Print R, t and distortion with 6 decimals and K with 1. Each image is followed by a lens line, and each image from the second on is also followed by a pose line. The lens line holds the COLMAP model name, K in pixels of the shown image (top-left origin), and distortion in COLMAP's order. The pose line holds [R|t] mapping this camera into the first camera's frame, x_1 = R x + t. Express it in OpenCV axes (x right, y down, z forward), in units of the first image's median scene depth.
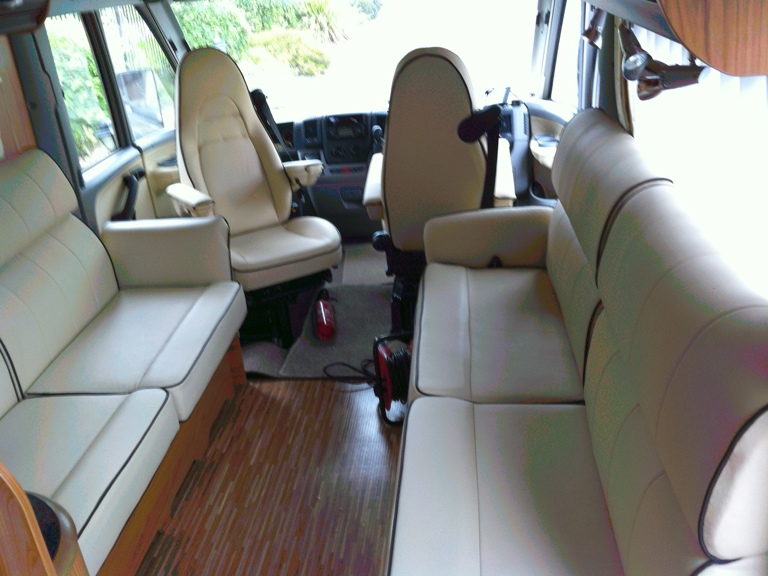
lens RADIAL K [[745.1, 0, 398.4], [0, 745.1, 288.5], [0, 0, 1]] dist [0.096418, -0.282359]
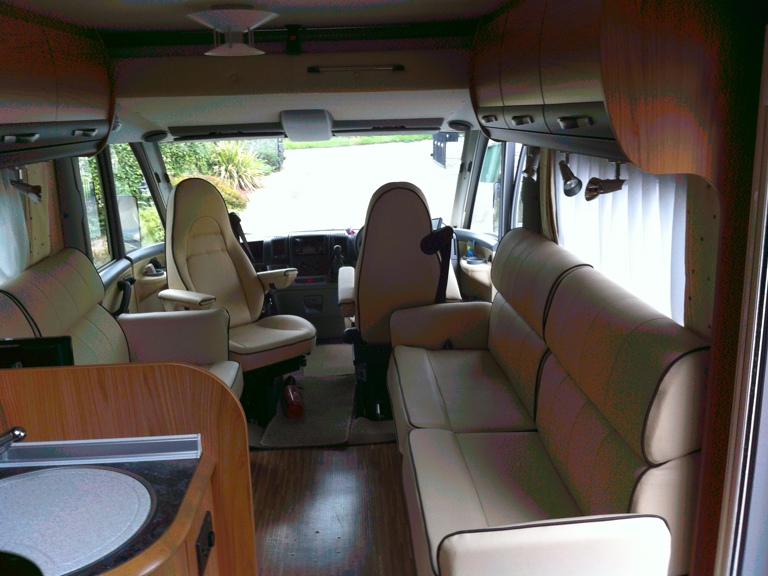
lens RADIAL K [[748.6, 0, 384.0], [0, 748.6, 288.0], [0, 0, 1]] dist [-0.000688, -0.125447]
pose [[0.989897, 0.018680, 0.140552, -0.147157], [0.009183, 0.980756, -0.195020, 0.108811], [-0.141490, 0.194341, 0.970676, -0.215892]]
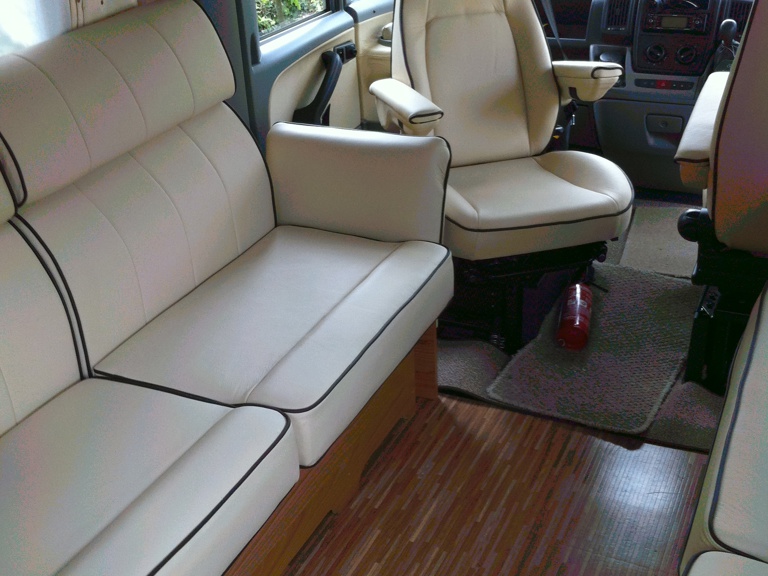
lens RADIAL K [[1006.7, 0, 385.1], [0, 1006.7, 278.8], [0, 0, 1]] dist [0.087278, 0.015876]
pose [[0.936615, 0.185966, -0.296933, -0.006353], [-0.168536, 0.982152, 0.083501, -0.041435], [0.307162, -0.028164, 0.951240, 0.172977]]
